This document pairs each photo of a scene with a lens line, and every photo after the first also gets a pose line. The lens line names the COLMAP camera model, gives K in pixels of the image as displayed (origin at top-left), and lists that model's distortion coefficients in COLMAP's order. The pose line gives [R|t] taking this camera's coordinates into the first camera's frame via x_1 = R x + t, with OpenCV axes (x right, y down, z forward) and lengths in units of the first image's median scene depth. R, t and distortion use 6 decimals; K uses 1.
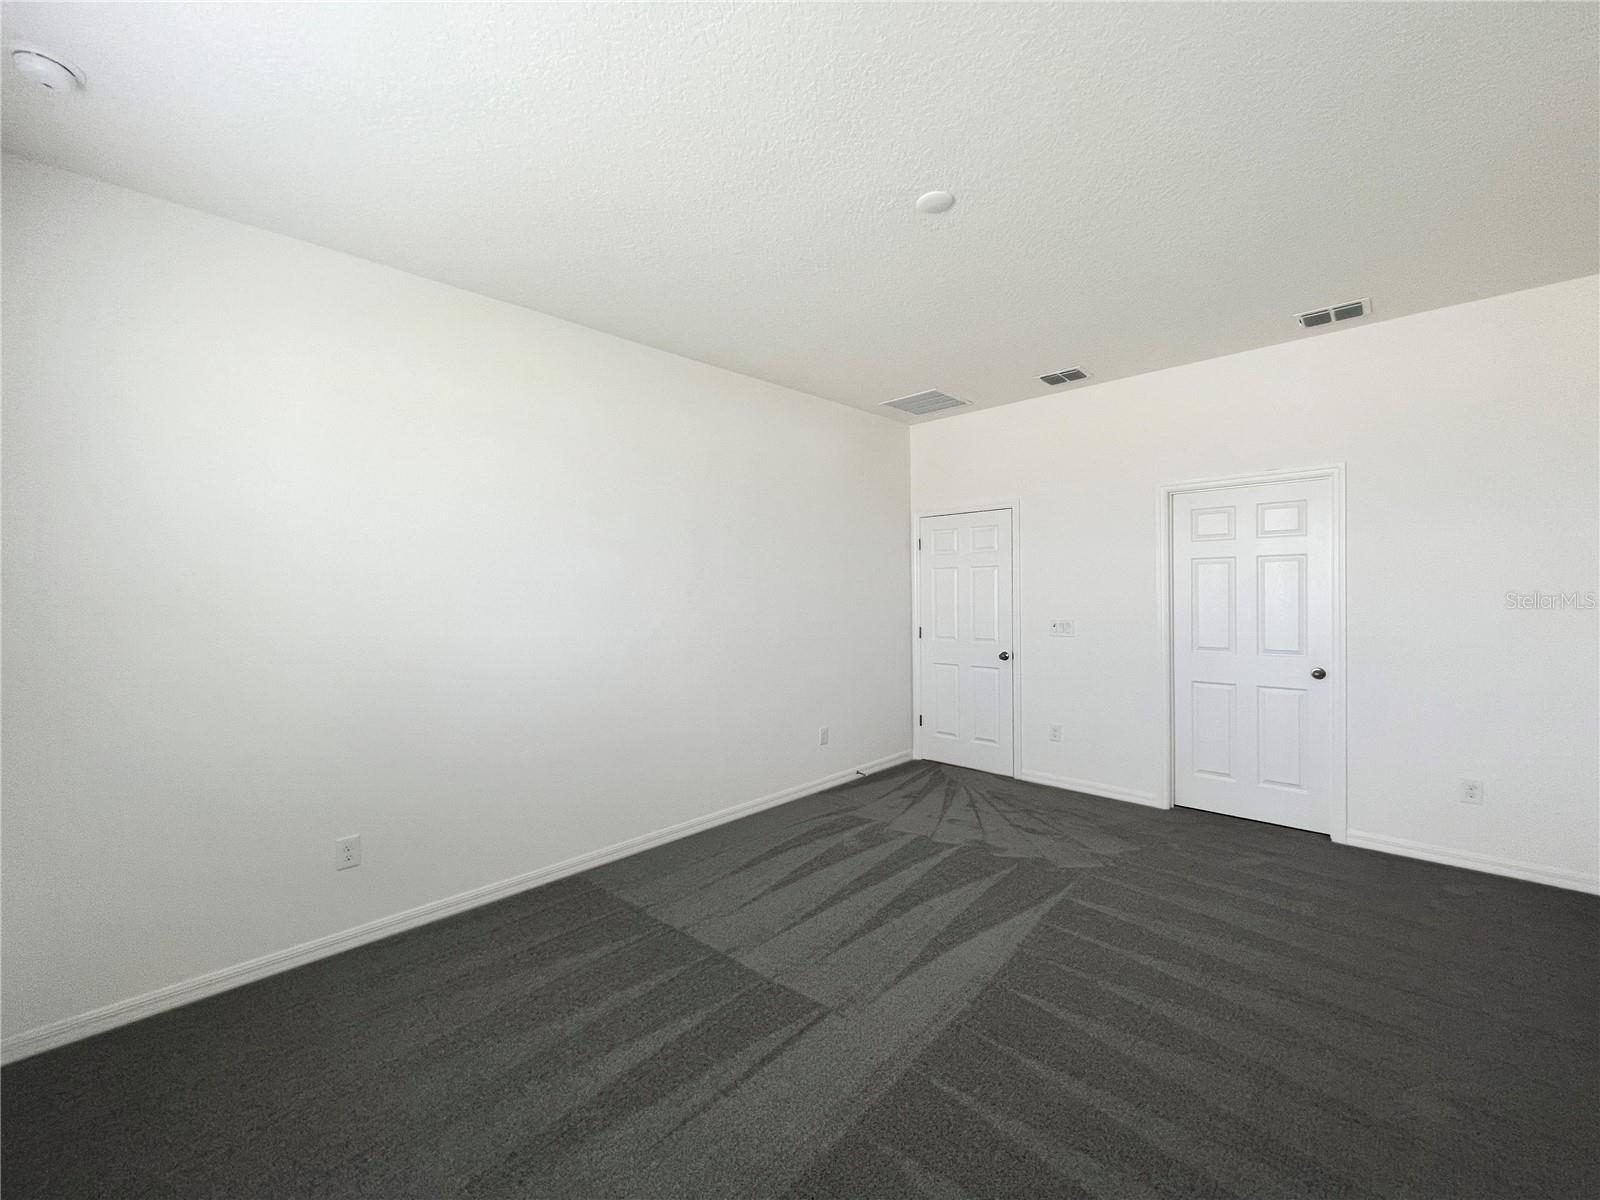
lens RADIAL K [[667.8, 0, 796.4], [0, 667.8, 597.9], [0, 0, 1]] dist [-0.001140, 0.000162]
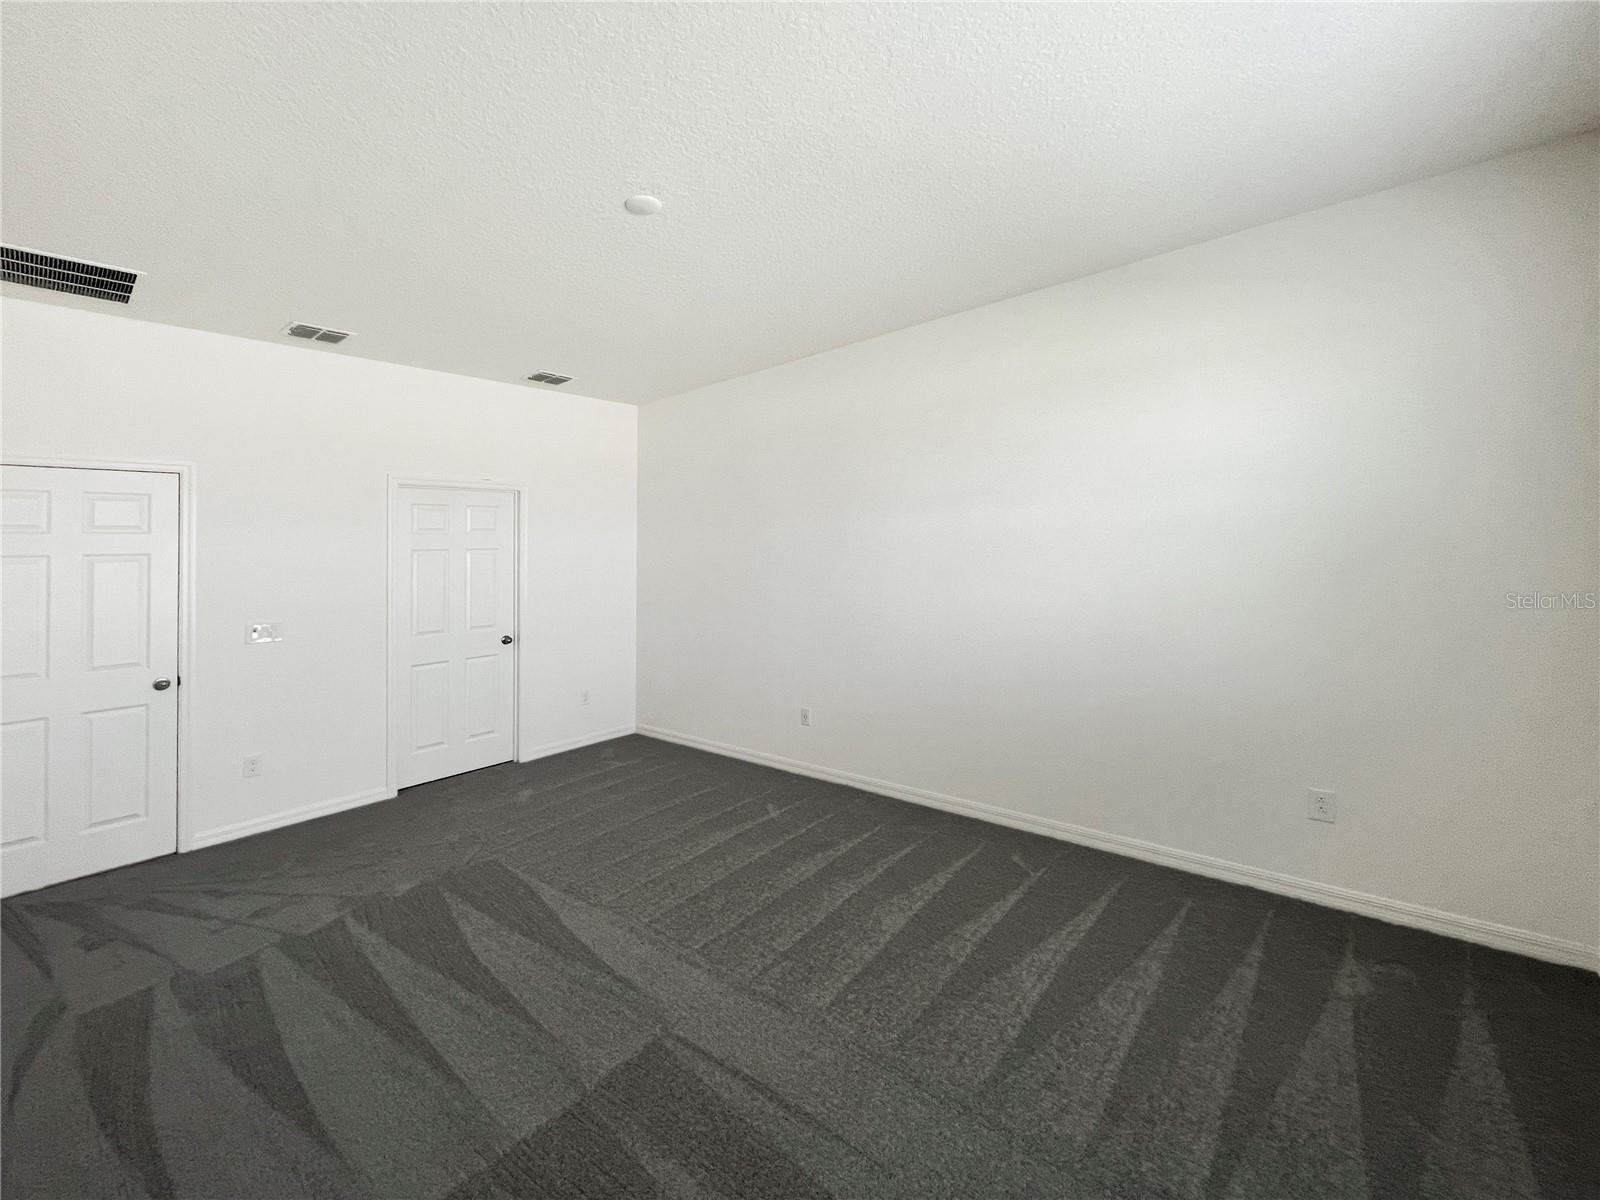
lens RADIAL K [[623.6, 0, 791.7], [0, 623.6, 551.9], [0, 0, 1]] dist [-0.002013, -0.000265]
pose [[-0.023638, 0.027734, 0.999336, -0.410157], [0.051925, 0.998300, -0.026477, 0.004402], [-0.998371, 0.051265, -0.025038, 0.418590]]
